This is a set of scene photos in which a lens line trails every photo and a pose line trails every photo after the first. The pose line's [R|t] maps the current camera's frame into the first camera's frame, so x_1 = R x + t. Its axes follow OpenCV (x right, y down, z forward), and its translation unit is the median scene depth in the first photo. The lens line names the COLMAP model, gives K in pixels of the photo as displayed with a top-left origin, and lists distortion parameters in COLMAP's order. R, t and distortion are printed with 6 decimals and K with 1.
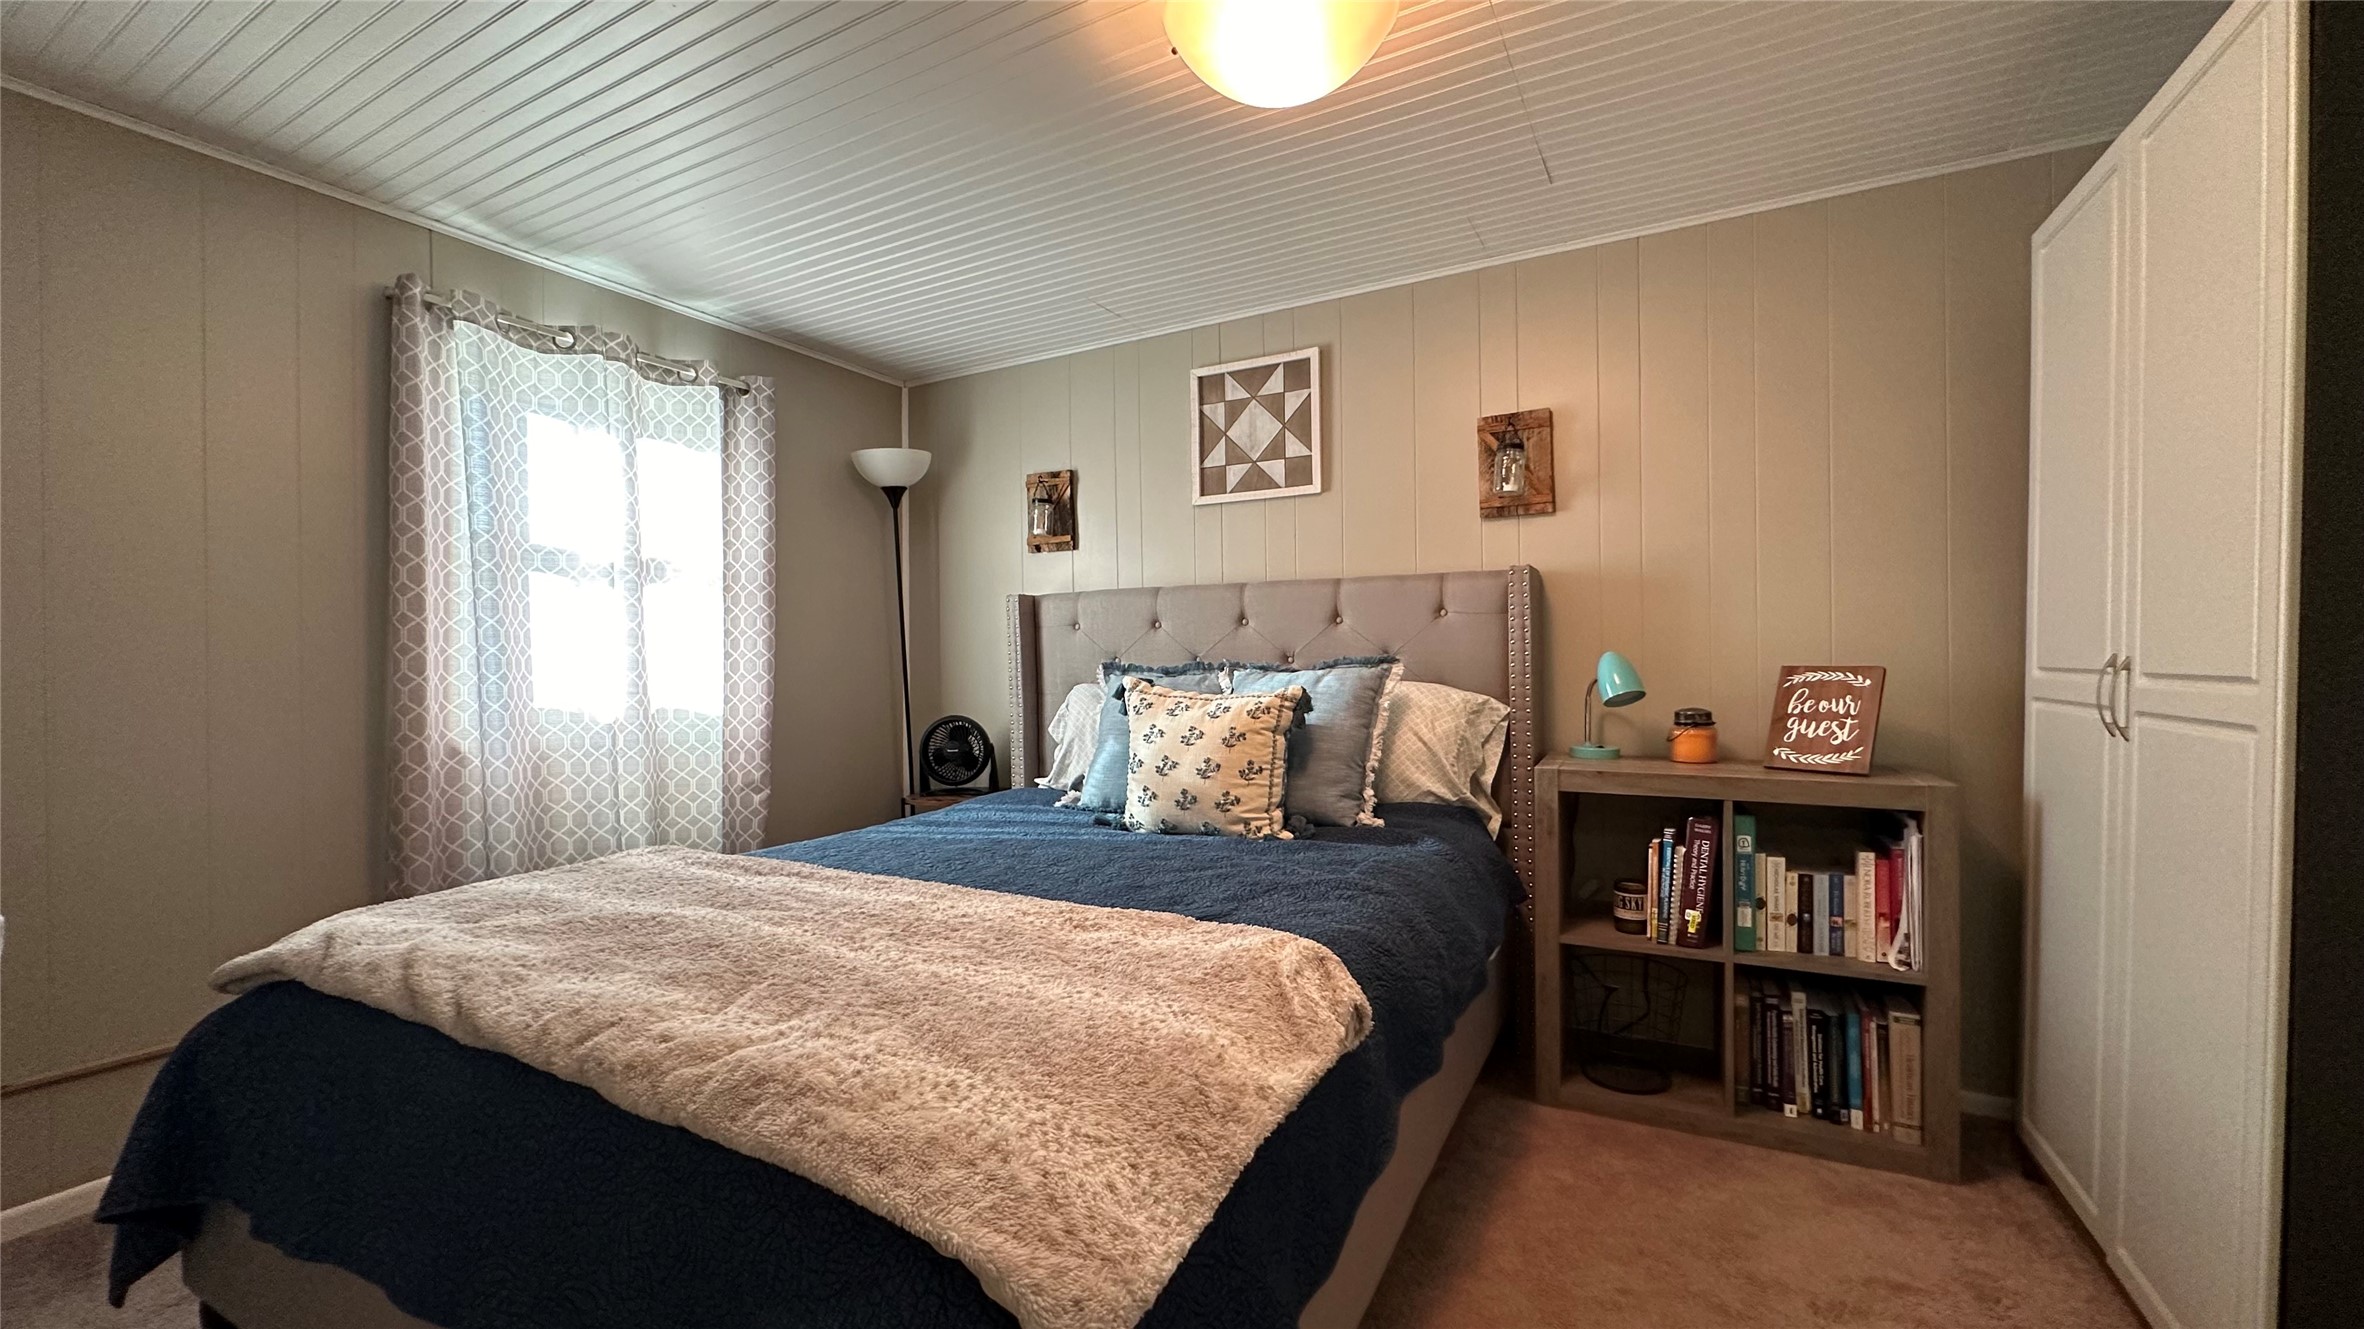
lens RADIAL K [[939.6, 0, 1183.0], [0, 939.6, 662.4], [0, 0, 1]] dist [-0.000644, 0.000178]
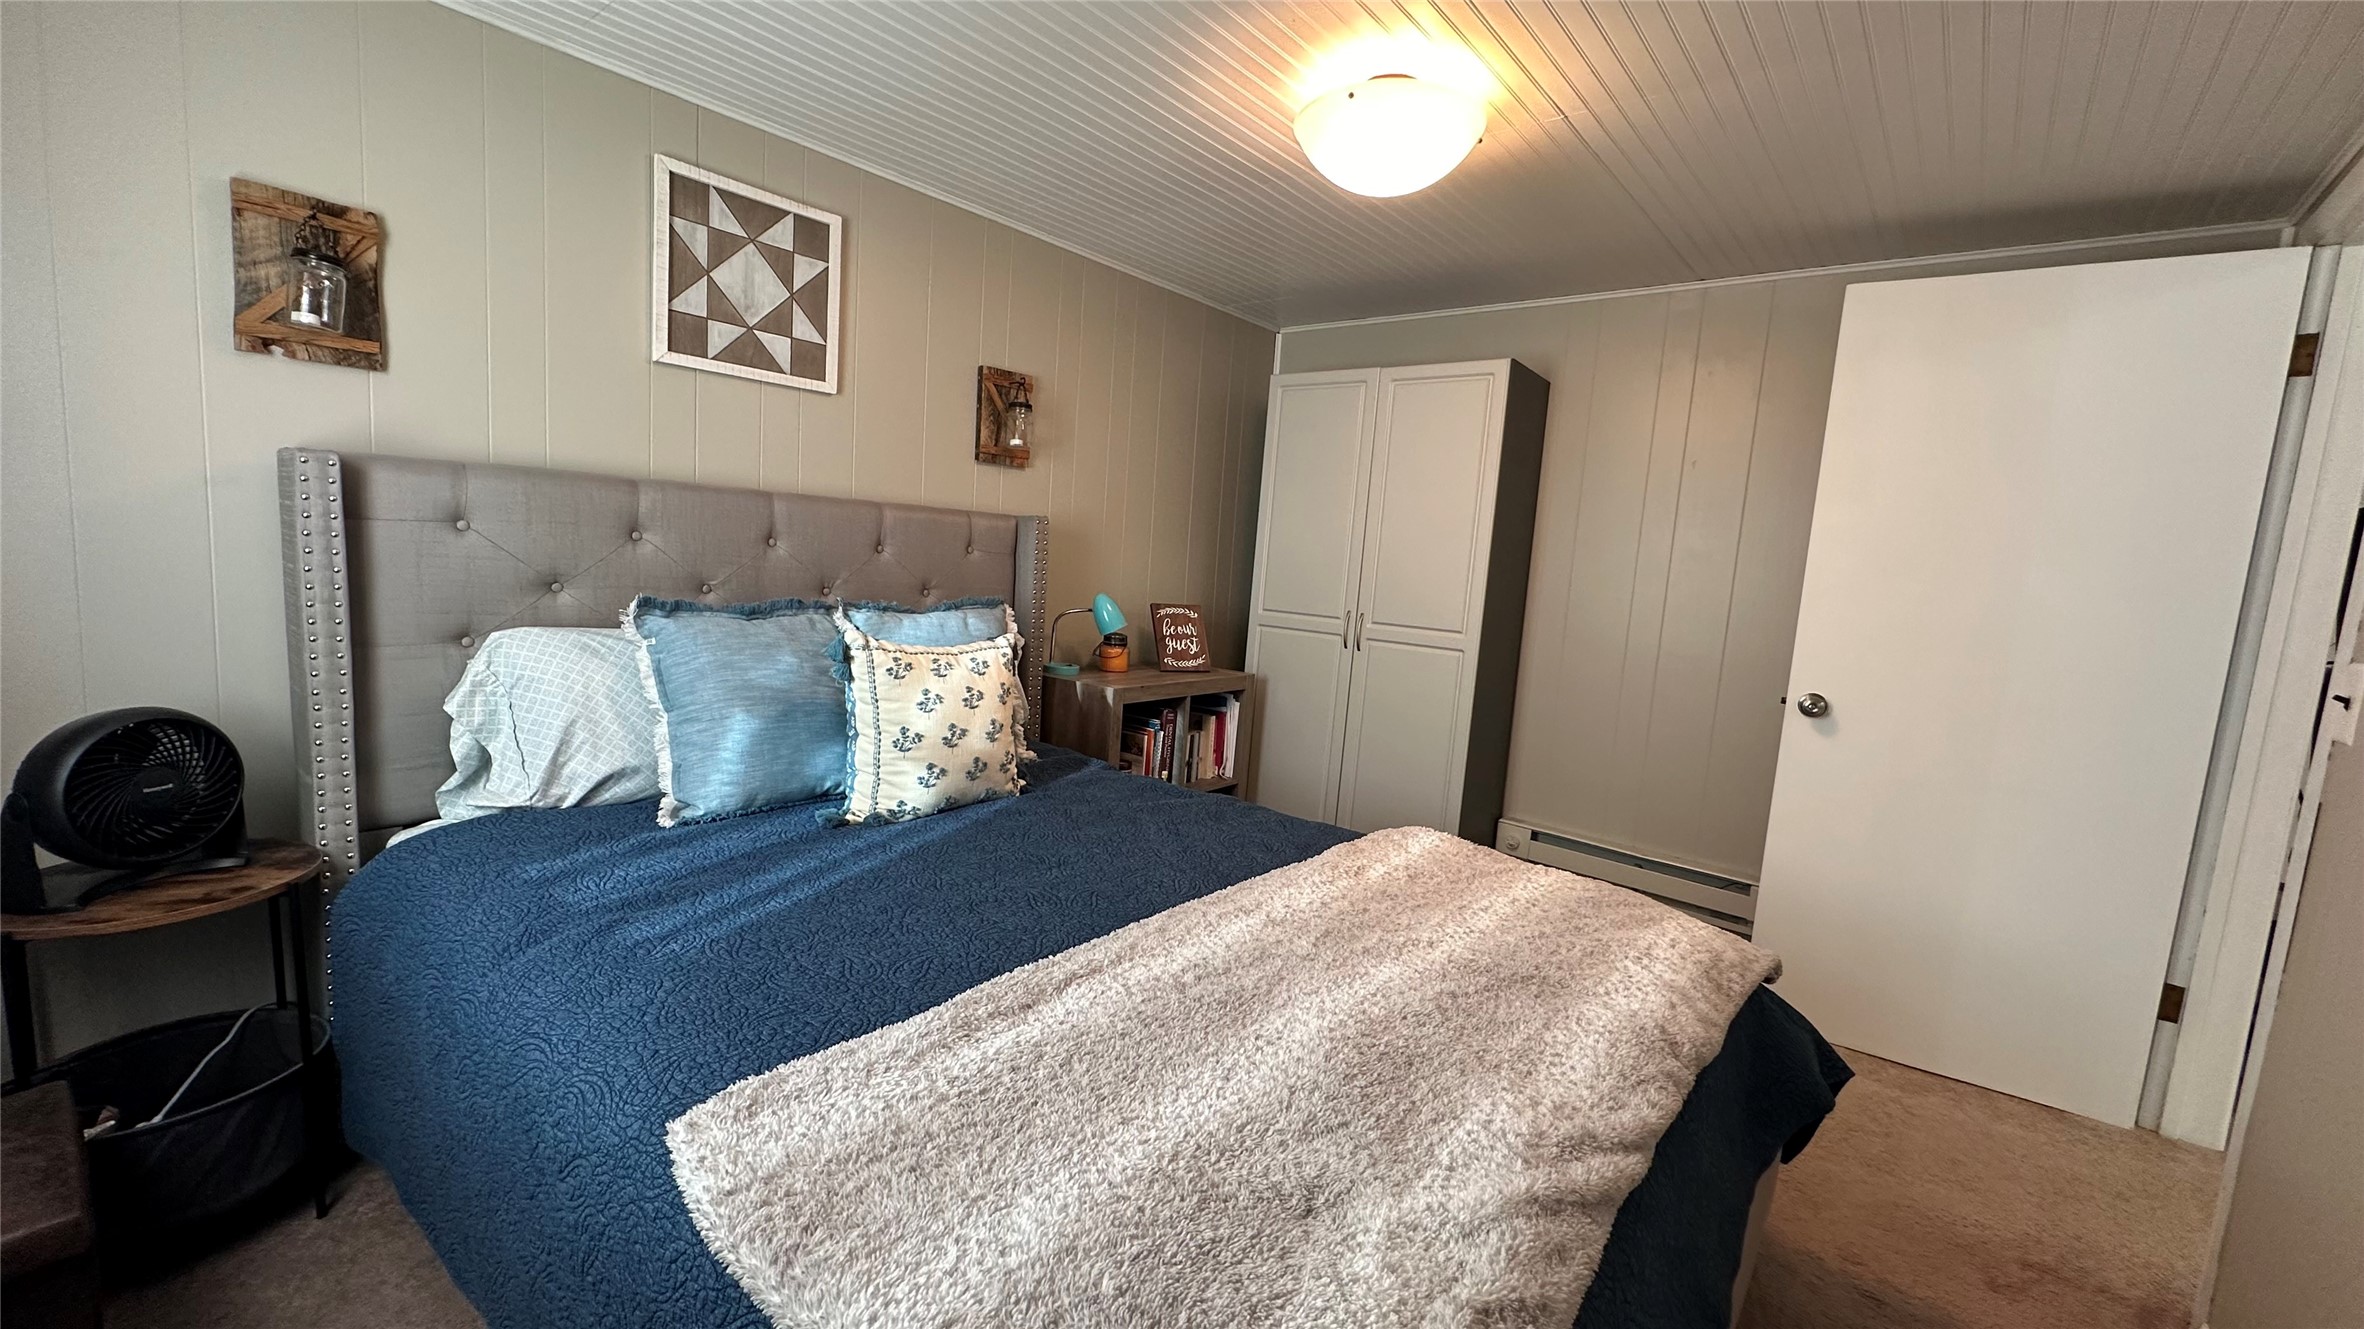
lens RADIAL K [[939.6, 0, 1183.0], [0, 939.6, 662.4], [0, 0, 1]] dist [-0.000644, 0.000178]
pose [[0.190002, -0.090801, 0.977576, -0.649701], [-0.068952, 0.992021, 0.105545, -0.049830], [-0.979359, -0.087459, 0.182225, 0.507387]]
